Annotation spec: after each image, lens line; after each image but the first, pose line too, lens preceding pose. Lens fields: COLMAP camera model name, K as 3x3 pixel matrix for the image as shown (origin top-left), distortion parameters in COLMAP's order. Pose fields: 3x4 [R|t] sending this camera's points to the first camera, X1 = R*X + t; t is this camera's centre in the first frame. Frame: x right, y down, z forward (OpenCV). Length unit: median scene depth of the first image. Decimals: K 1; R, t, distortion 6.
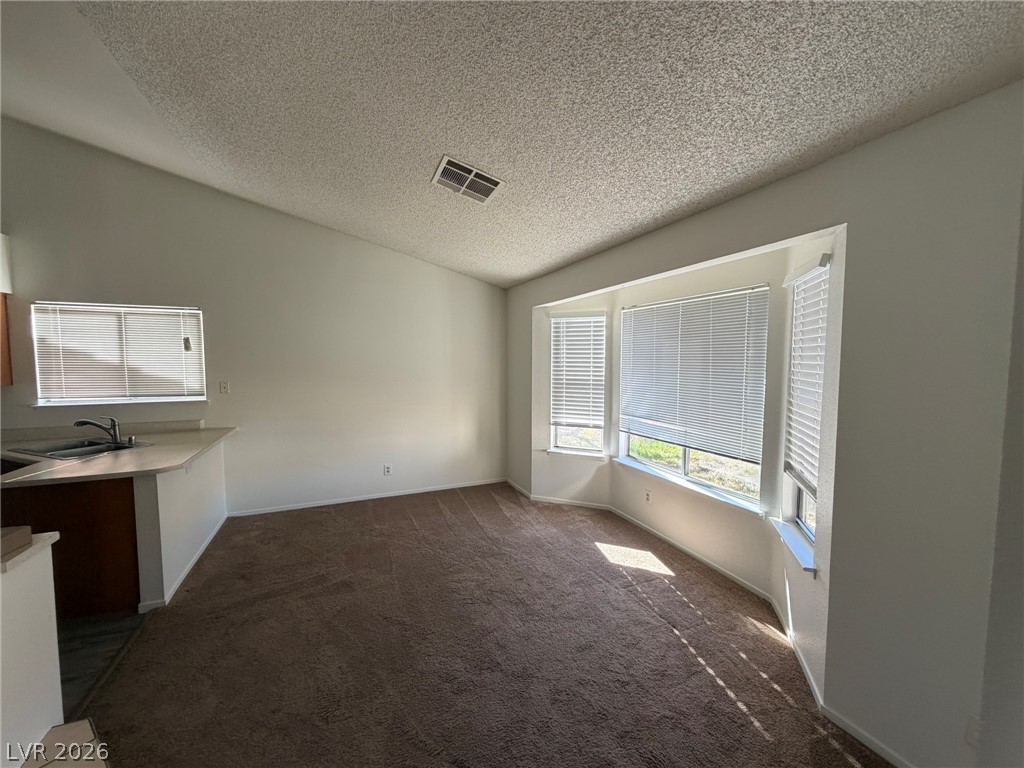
lens RADIAL K [[406.7, 0, 510.3], [0, 406.7, 385.3], [0, 0, 1]] dist [-0.006406, 0.002672]
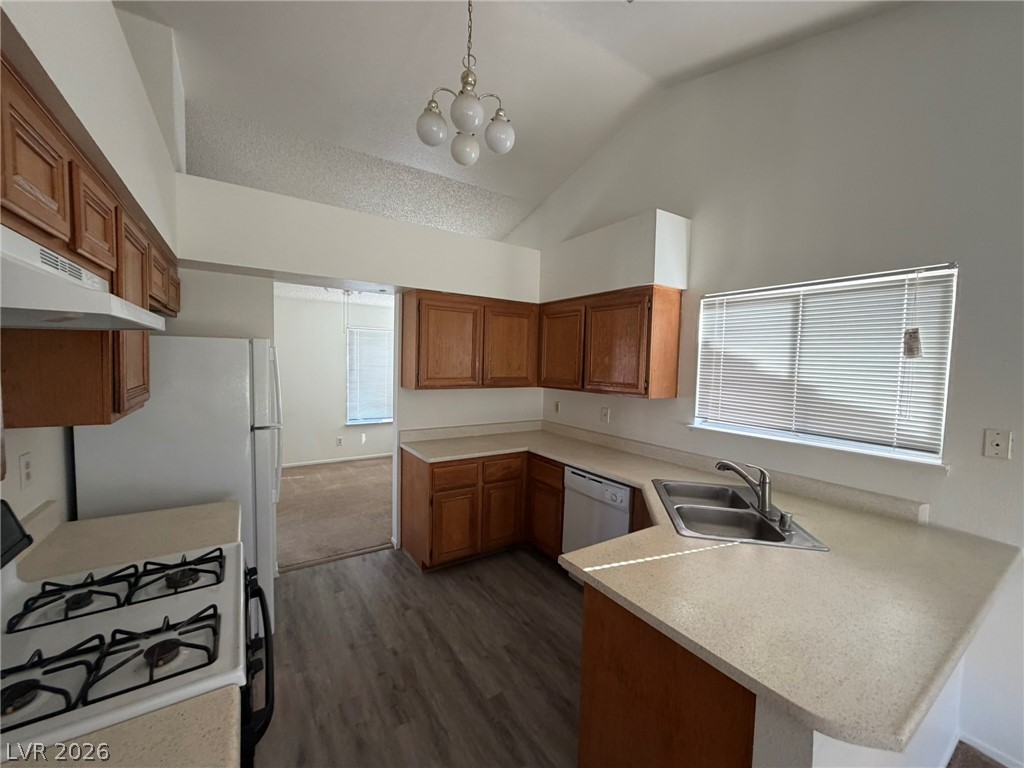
lens RADIAL K [[406.7, 0, 511.7], [0, 406.7, 384.1], [0, 0, 1]] dist [-0.006406, 0.002672]
pose [[0.176039, 0.060593, -0.982516, -0.403972], [-0.088076, 0.995070, 0.045587, -0.033156], [0.980435, 0.078511, 0.180508, 0.449035]]
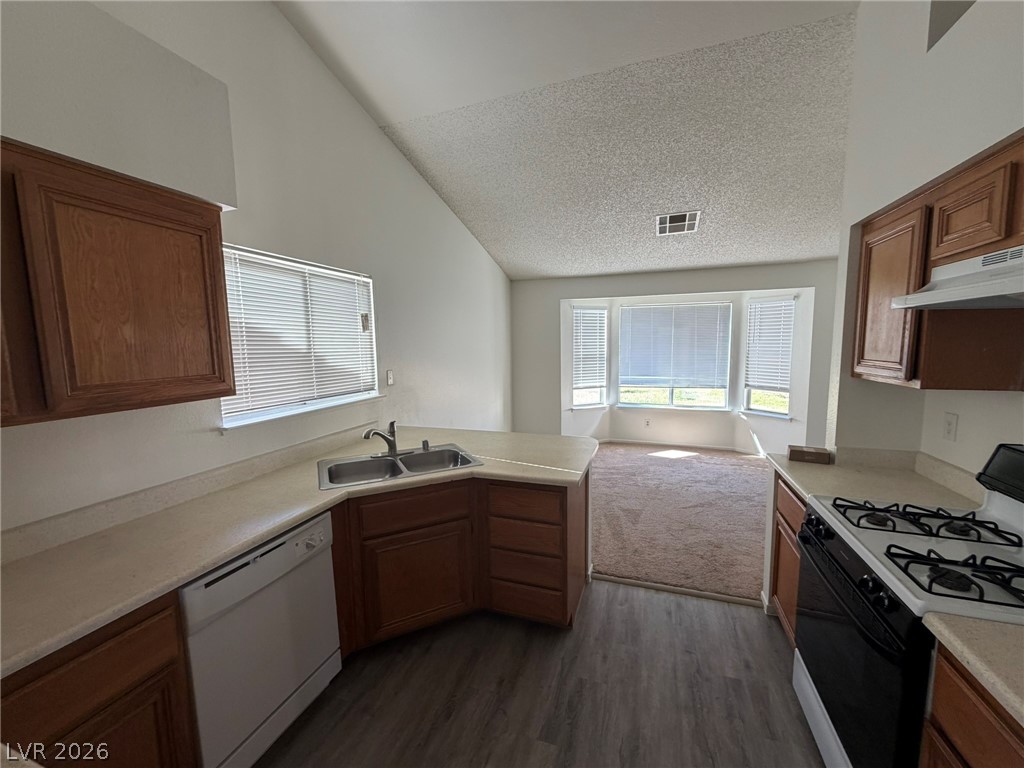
lens RADIAL K [[406.7, 0, 511.1], [0, 406.7, 384.9], [0, 0, 1]] dist [-0.006406, 0.002672]
pose [[0.669782, -0.089314, 0.737167, -1.183505], [0.065636, 0.995975, 0.061034, -0.015029], [-0.739651, 0.007505, 0.672948, 0.294150]]
